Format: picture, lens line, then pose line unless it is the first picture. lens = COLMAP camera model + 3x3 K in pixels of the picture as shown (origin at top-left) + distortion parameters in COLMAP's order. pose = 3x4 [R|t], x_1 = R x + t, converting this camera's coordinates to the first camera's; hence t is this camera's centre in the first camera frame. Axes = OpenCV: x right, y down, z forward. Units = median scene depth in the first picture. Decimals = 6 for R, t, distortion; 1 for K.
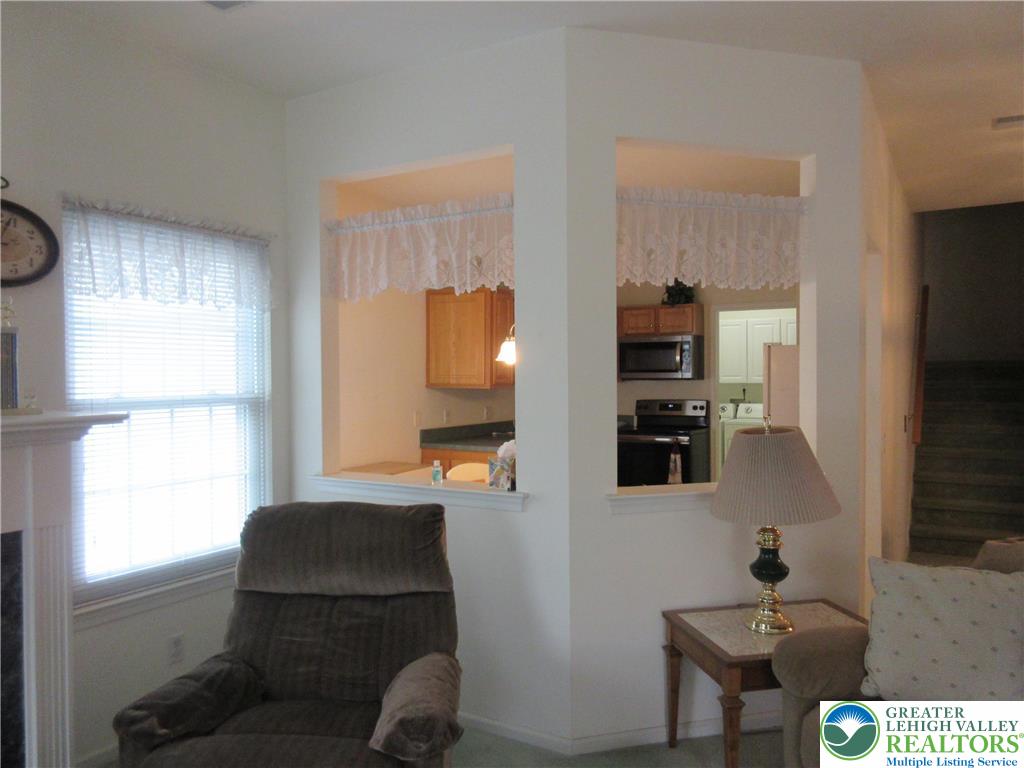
lens RADIAL K [[762.5, 0, 513.6], [0, 762.5, 386.6], [0, 0, 1]] dist [-0.004844, 0.001303]
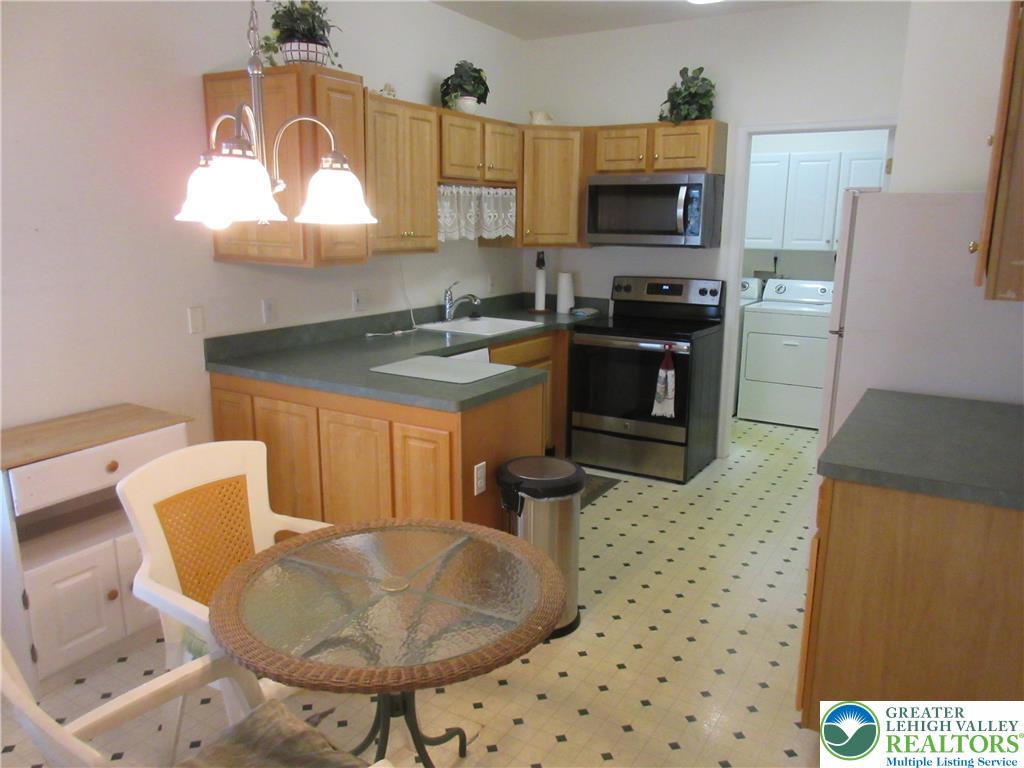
lens RADIAL K [[762.5, 0, 513.6], [0, 762.5, 386.6], [0, 0, 1]] dist [-0.004844, 0.001303]
pose [[0.999825, 0.017674, -0.006203, 0.085490], [-0.016106, 0.980274, 0.196987, -0.017805], [0.009562, -0.196853, 0.980386, 0.360066]]
